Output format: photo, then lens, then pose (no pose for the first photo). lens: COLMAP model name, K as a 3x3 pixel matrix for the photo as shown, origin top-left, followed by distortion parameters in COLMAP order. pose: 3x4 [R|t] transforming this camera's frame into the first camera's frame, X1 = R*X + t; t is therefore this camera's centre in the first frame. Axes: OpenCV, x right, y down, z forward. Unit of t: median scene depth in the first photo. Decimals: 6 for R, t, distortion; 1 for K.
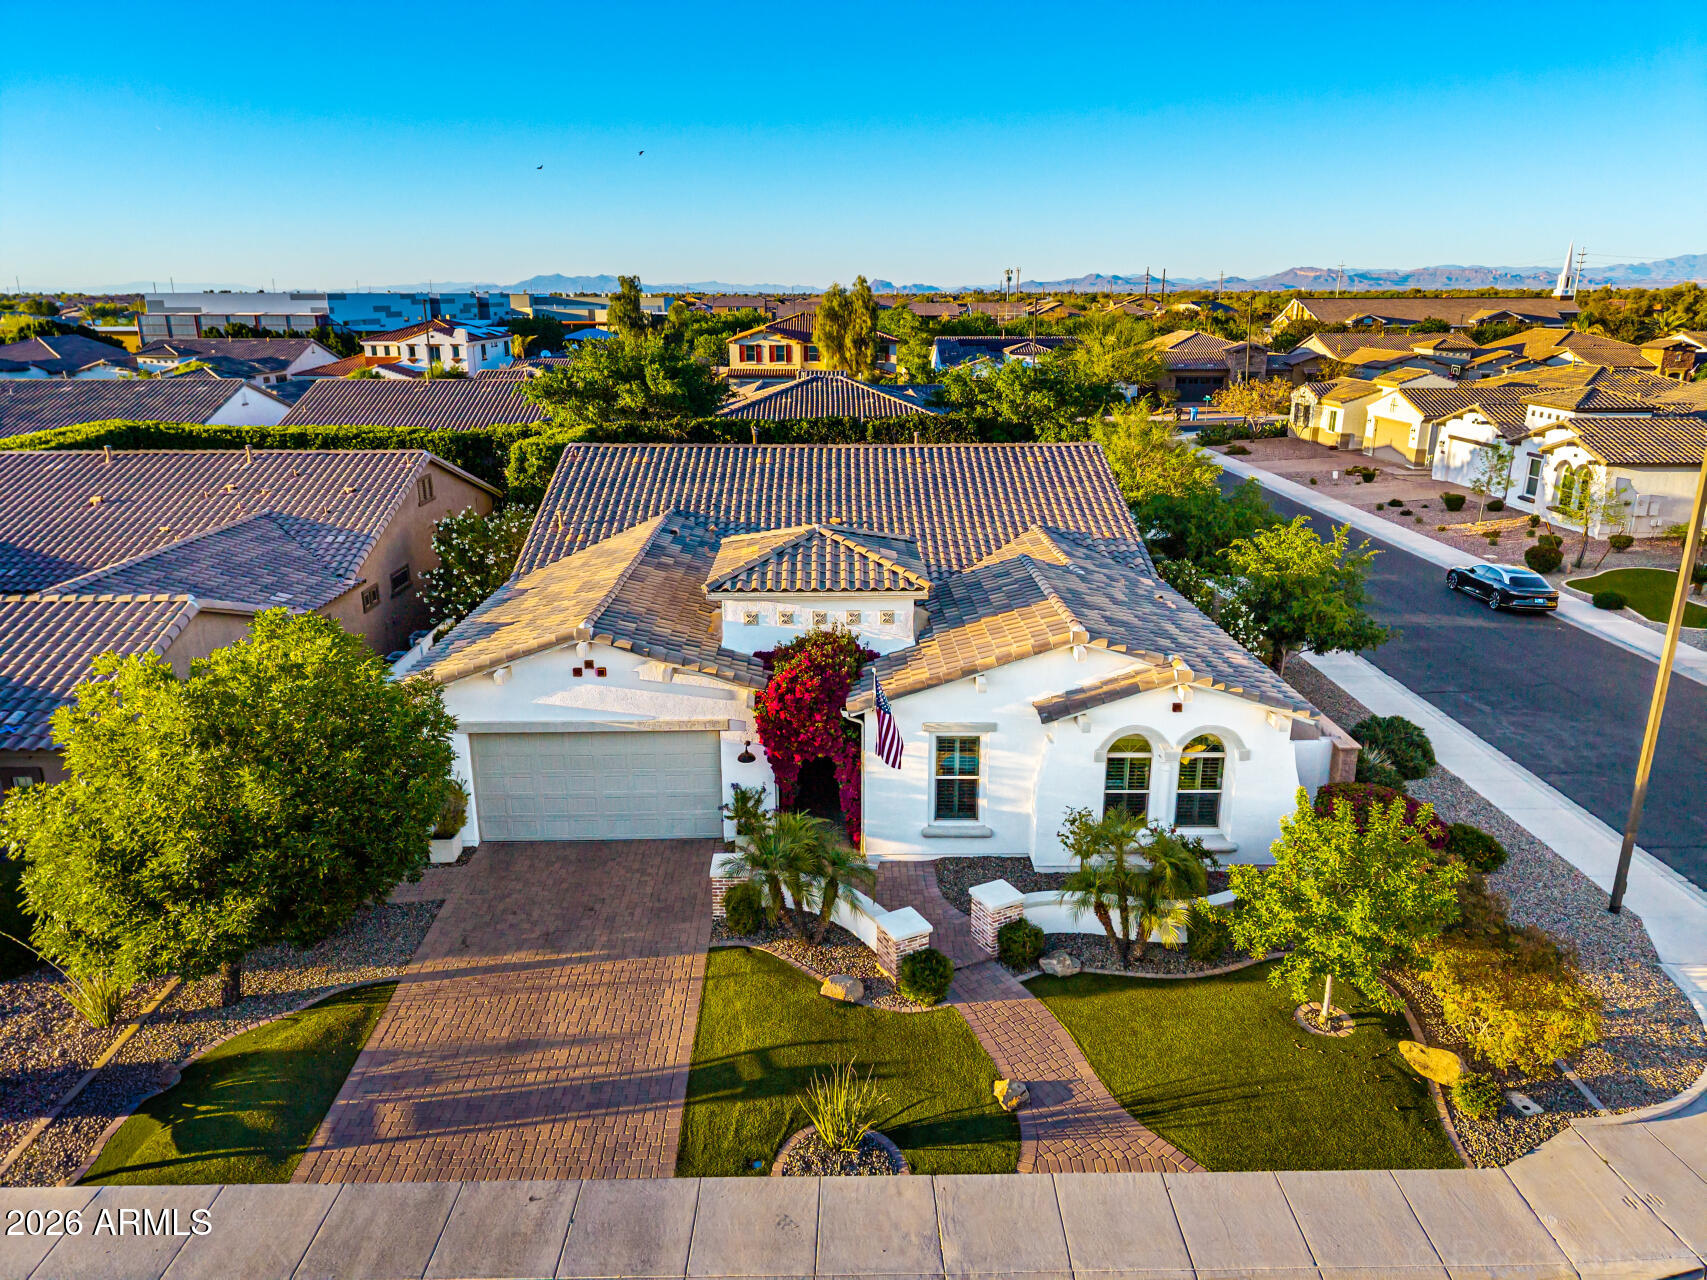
lens RADIAL K [[1145.0, 0, 852.0], [0, 1145.0, 635.0], [0, 0, 1]] dist [0.048146, -0.064032]
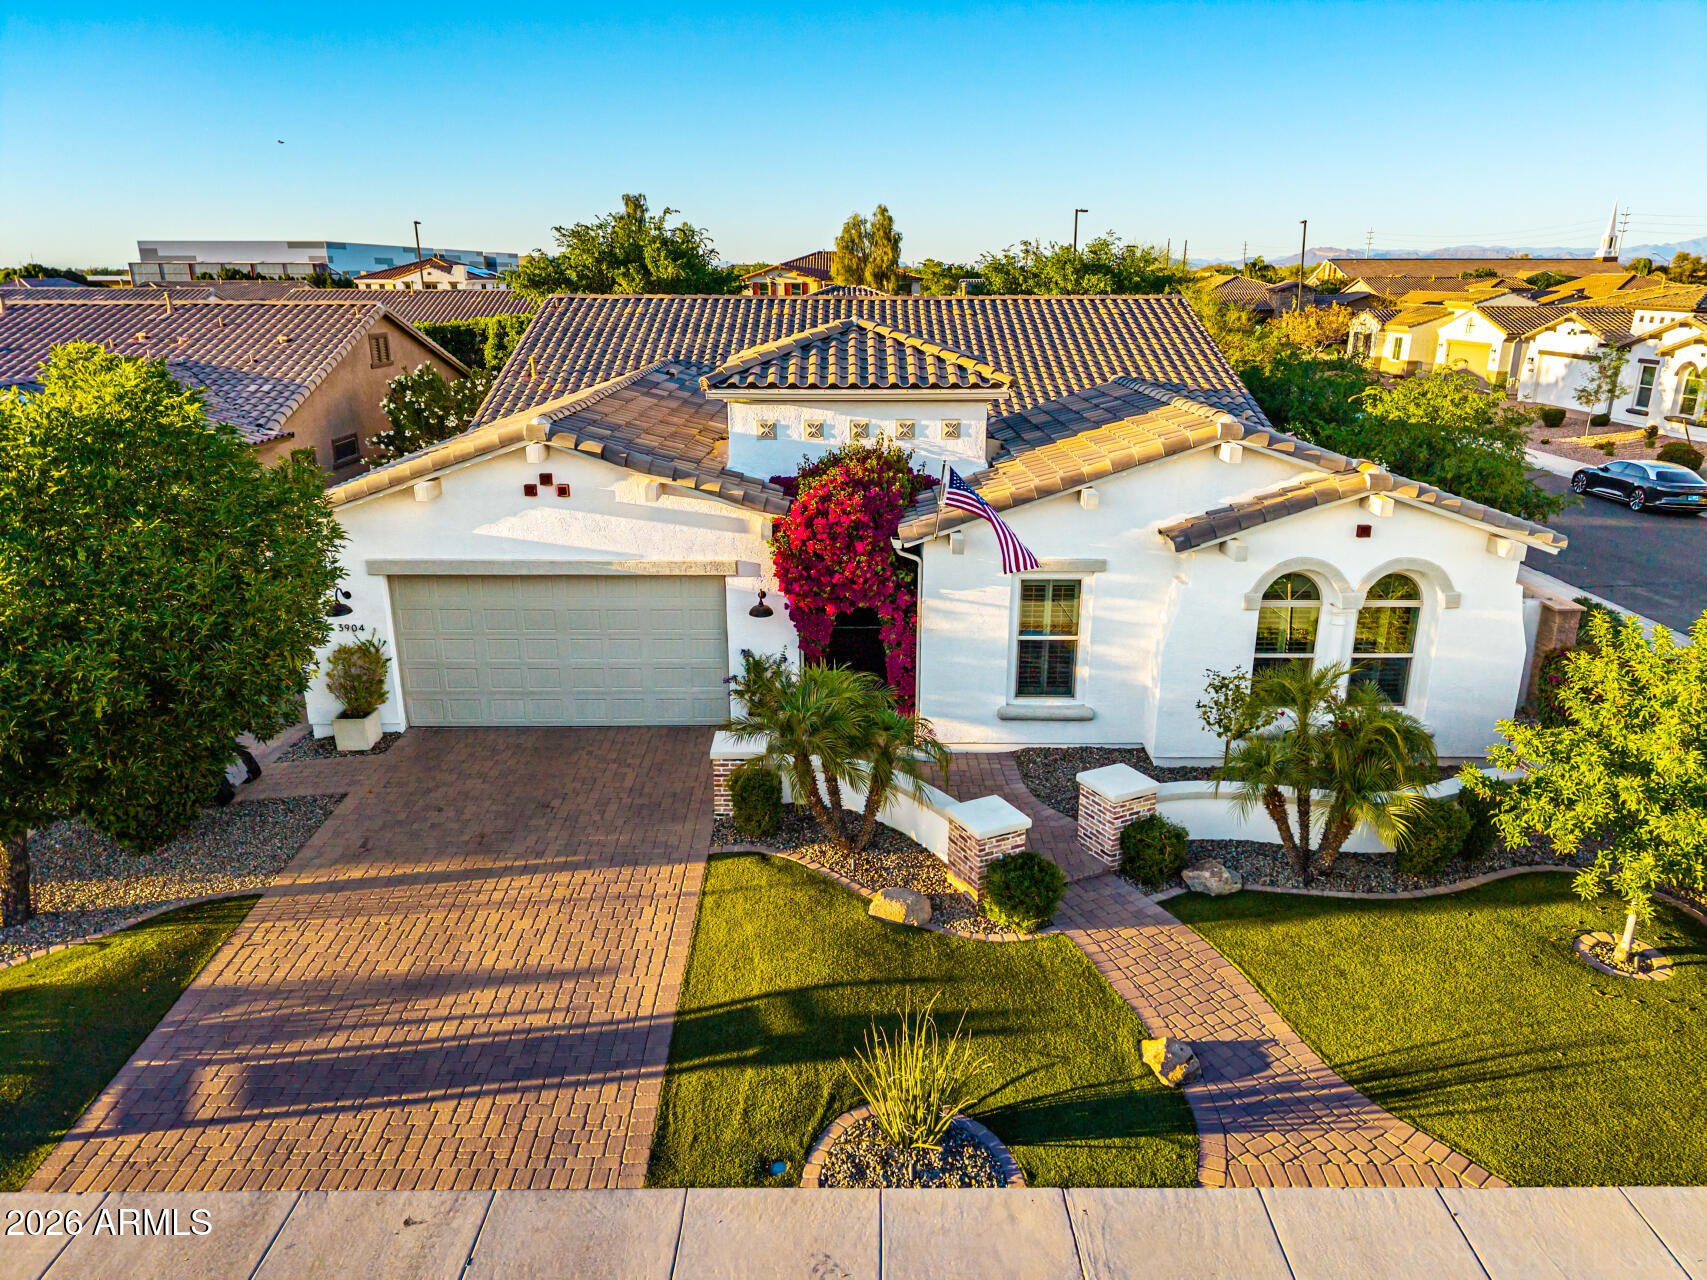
lens RADIAL K [[1141.6, 0, 853.5], [0, 1141.6, 640.0], [0, 0, 1]] dist [0.033532, -0.033243]
pose [[0.999943, 0.005187, -0.009310, -0.025874], [-0.005004, 0.999795, 0.019626, 0.112415], [0.009410, -0.019579, 0.999764, 0.268387]]
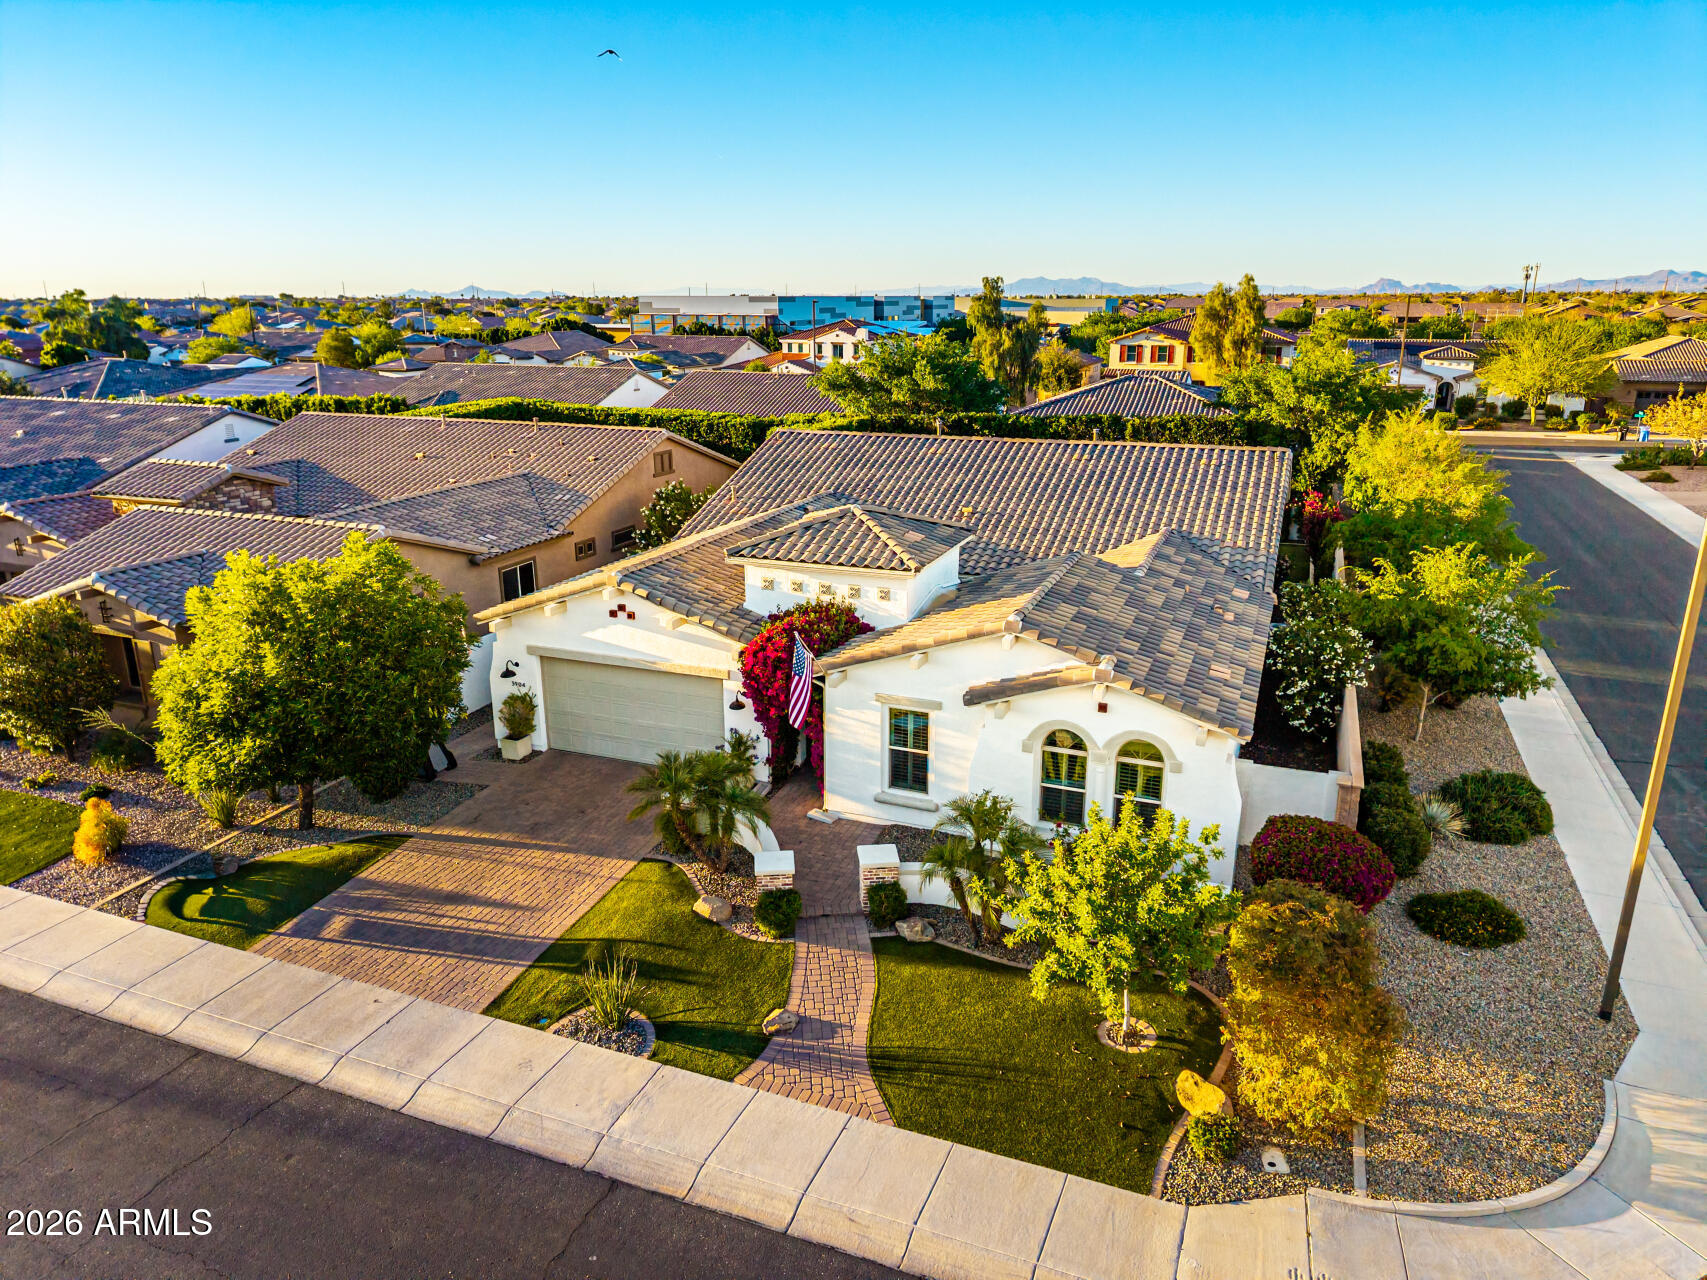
lens RADIAL K [[1141.6, 0, 853.5], [0, 1141.6, 640.0], [0, 0, 1]] dist [0.033532, -0.033243]
pose [[0.922450, 0.109581, -0.370240, 0.420185], [-0.108283, 0.993822, 0.024357, 0.004473], [0.370622, 0.017623, 0.928617, 0.010409]]
